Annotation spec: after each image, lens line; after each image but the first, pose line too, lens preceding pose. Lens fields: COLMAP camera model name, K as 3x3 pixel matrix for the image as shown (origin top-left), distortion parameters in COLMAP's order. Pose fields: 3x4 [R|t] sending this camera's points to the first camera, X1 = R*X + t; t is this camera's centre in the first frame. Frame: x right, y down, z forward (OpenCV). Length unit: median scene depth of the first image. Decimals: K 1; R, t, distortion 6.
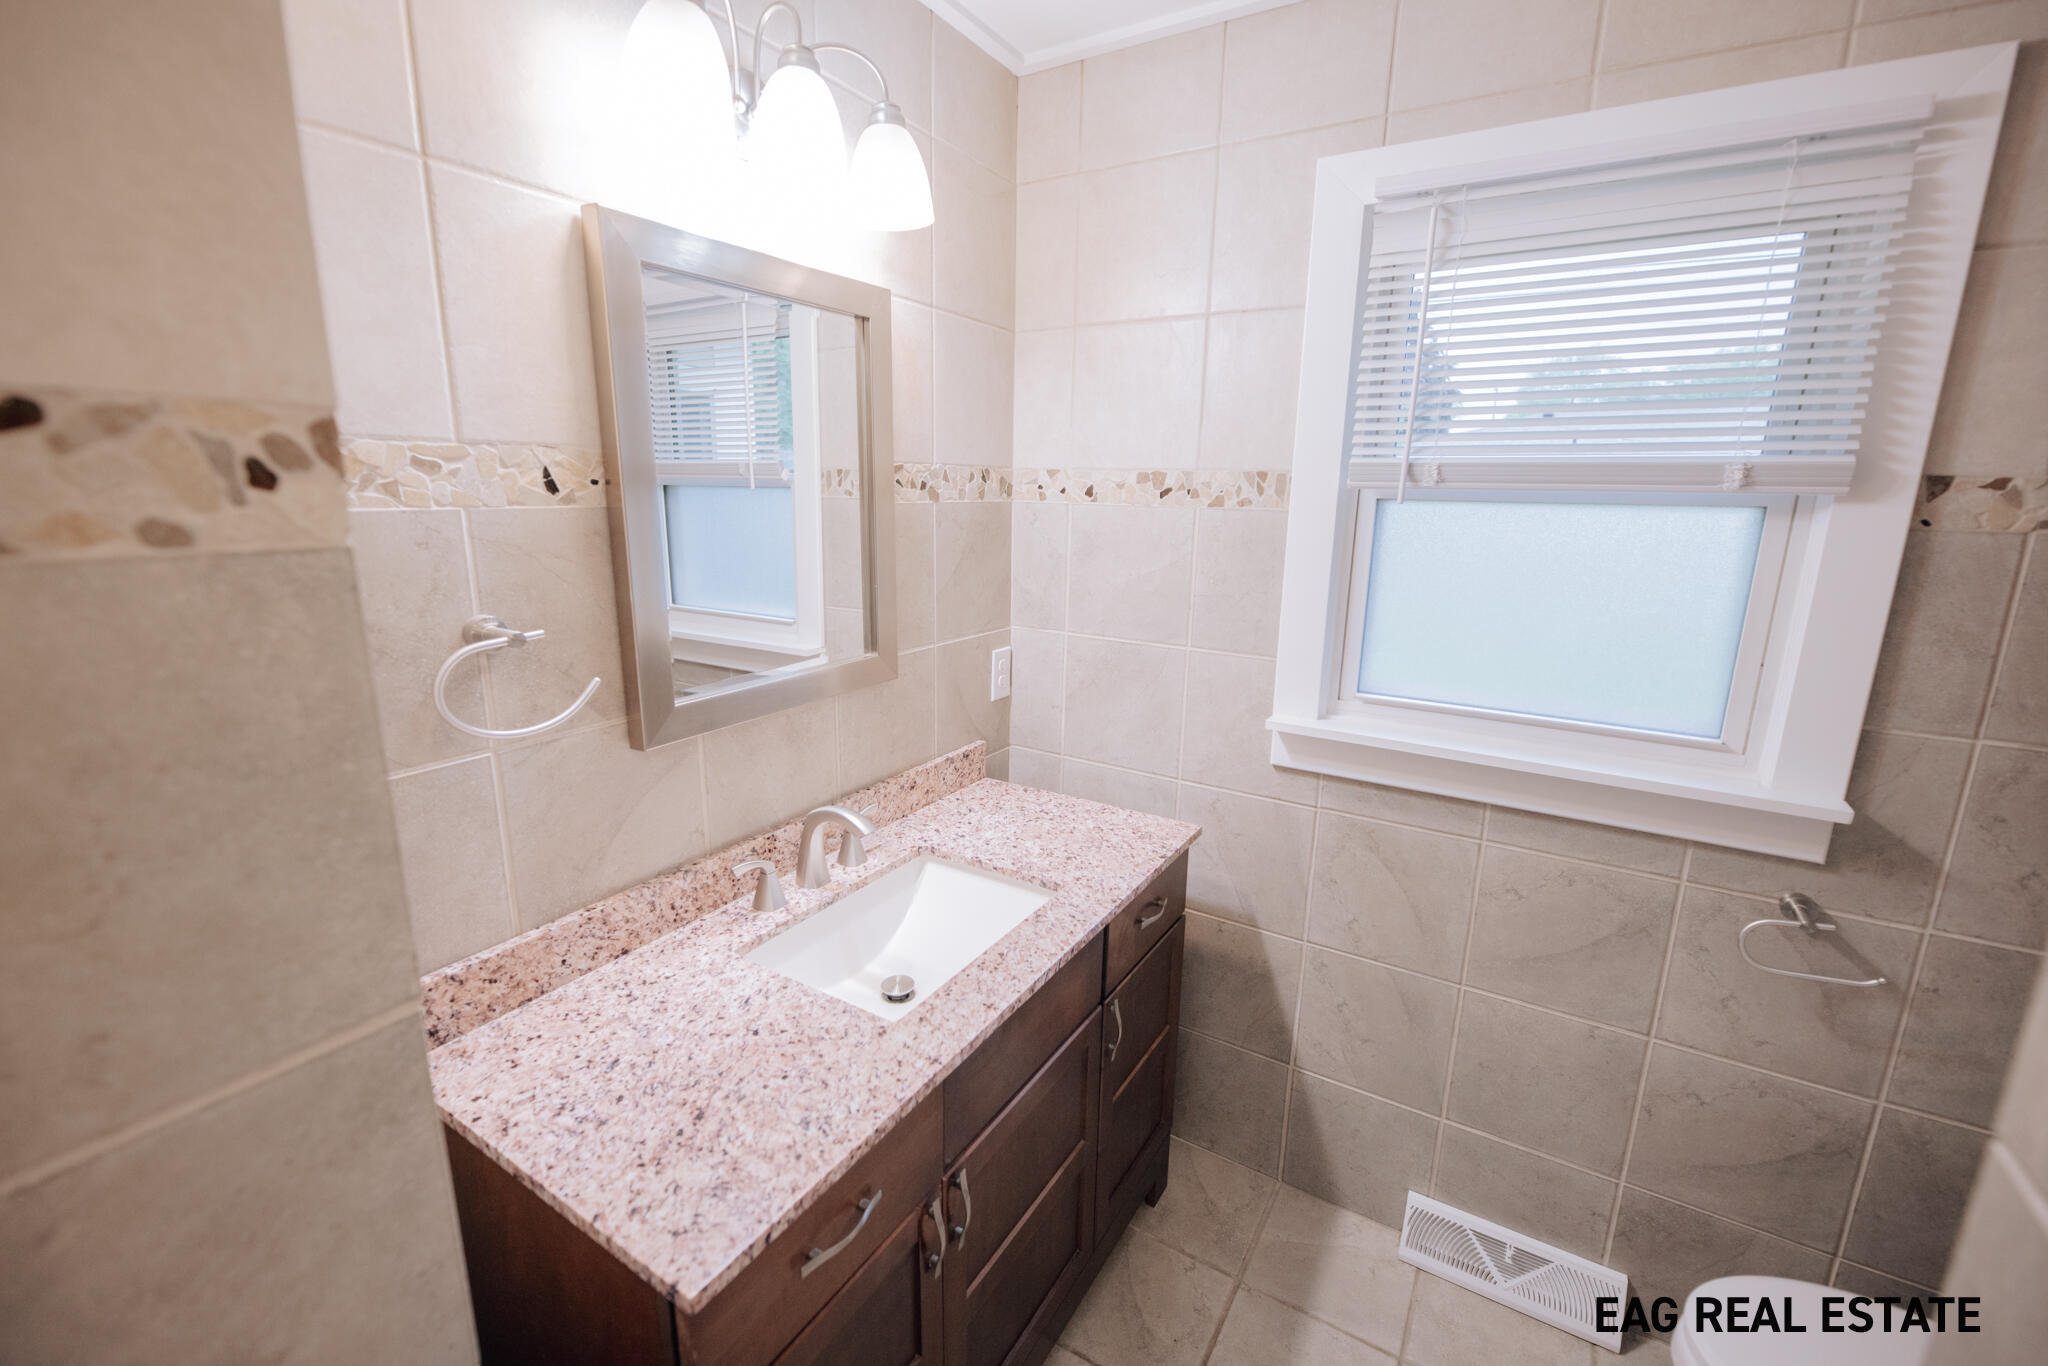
lens RADIAL K [[848.9, 0, 1019.8], [0, 848.9, 677.6], [0, 0, 1]] dist [0.000850, -0.004531]
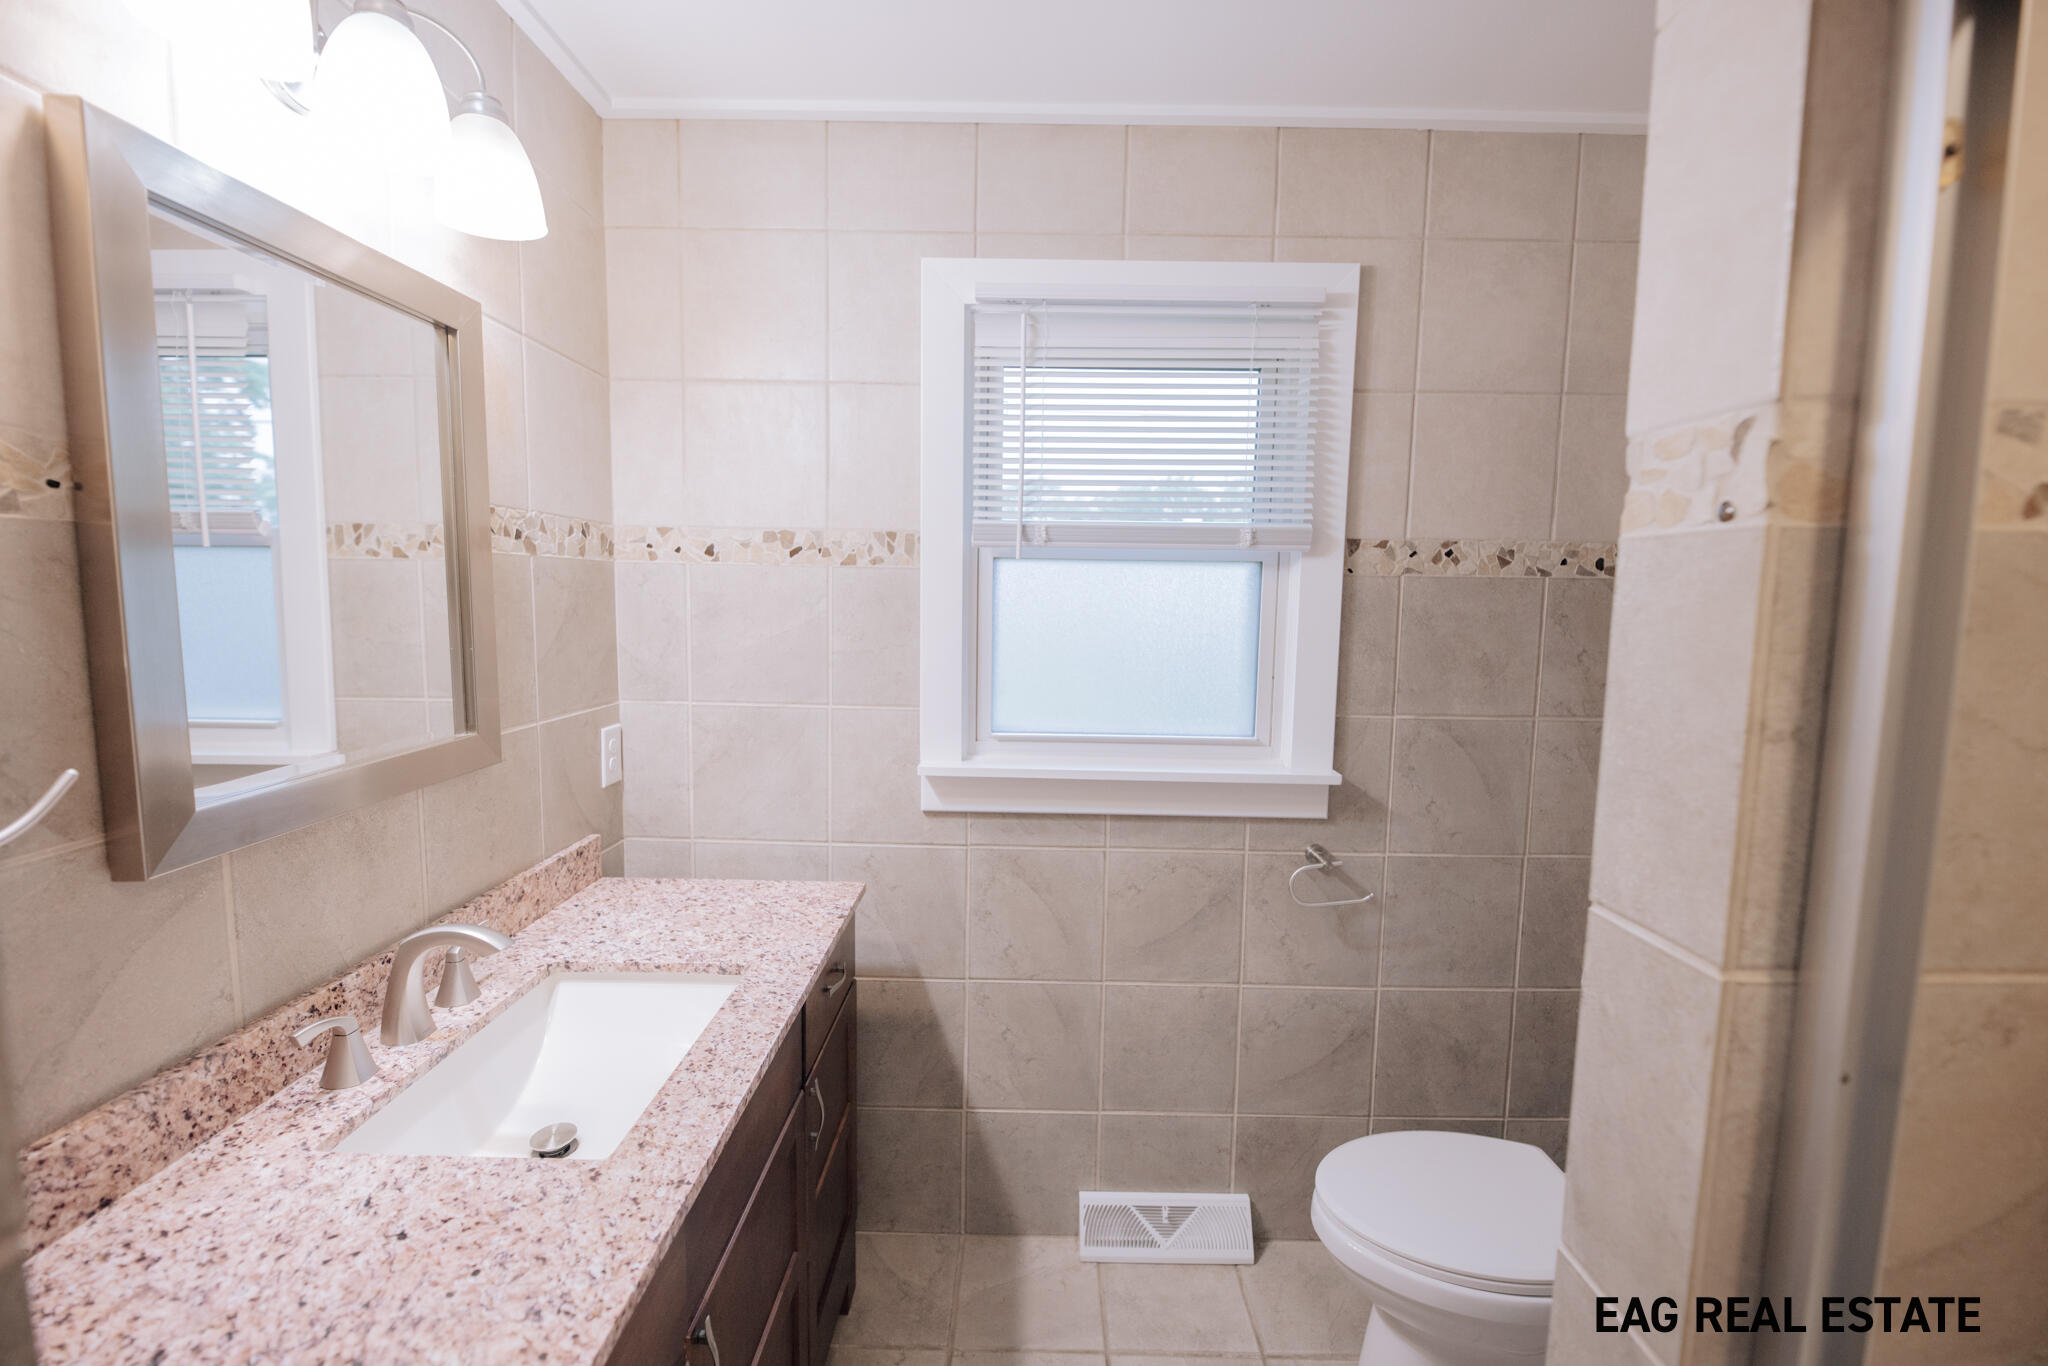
lens RADIAL K [[848.9, 0, 1019.8], [0, 848.9, 677.6], [0, 0, 1]] dist [0.000850, -0.004531]
pose [[0.856747, -0.052475, 0.513060, -0.148917], [0.109552, 0.990624, -0.081619, 0.047107], [-0.503967, 0.126134, 0.854463, 0.045439]]
